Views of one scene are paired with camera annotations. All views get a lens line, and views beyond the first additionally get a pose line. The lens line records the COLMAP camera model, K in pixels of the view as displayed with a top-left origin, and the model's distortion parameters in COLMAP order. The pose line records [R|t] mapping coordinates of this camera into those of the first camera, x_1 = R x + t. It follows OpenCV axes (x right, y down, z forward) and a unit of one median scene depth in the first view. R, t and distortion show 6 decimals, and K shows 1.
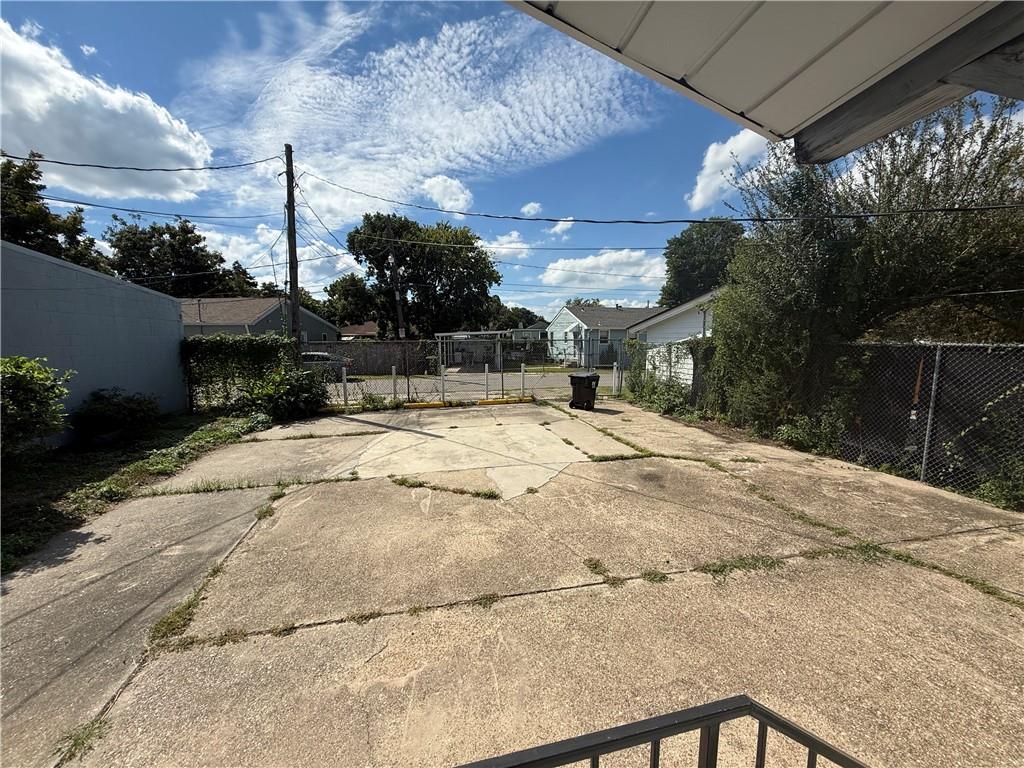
lens RADIAL K [[405.0, 0, 506.9], [0, 405.0, 384.7], [0, 0, 1]] dist [0.008427, -0.002797]
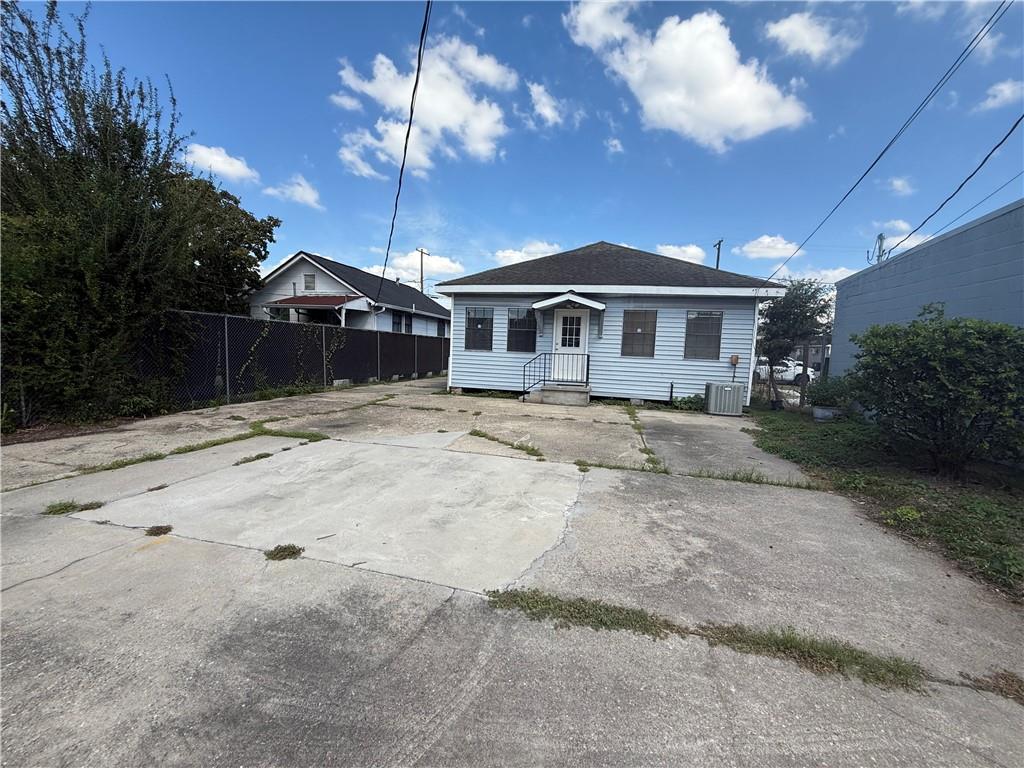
lens RADIAL K [[405.0, 0, 506.9], [0, 405.0, 384.7], [0, 0, 1]] dist [0.008427, -0.002797]
pose [[-0.883264, -0.068686, 0.463818, -0.582436], [0.024019, 0.981285, 0.191057, -0.096291], [-0.468261, 0.179894, -0.865084, 1.672409]]
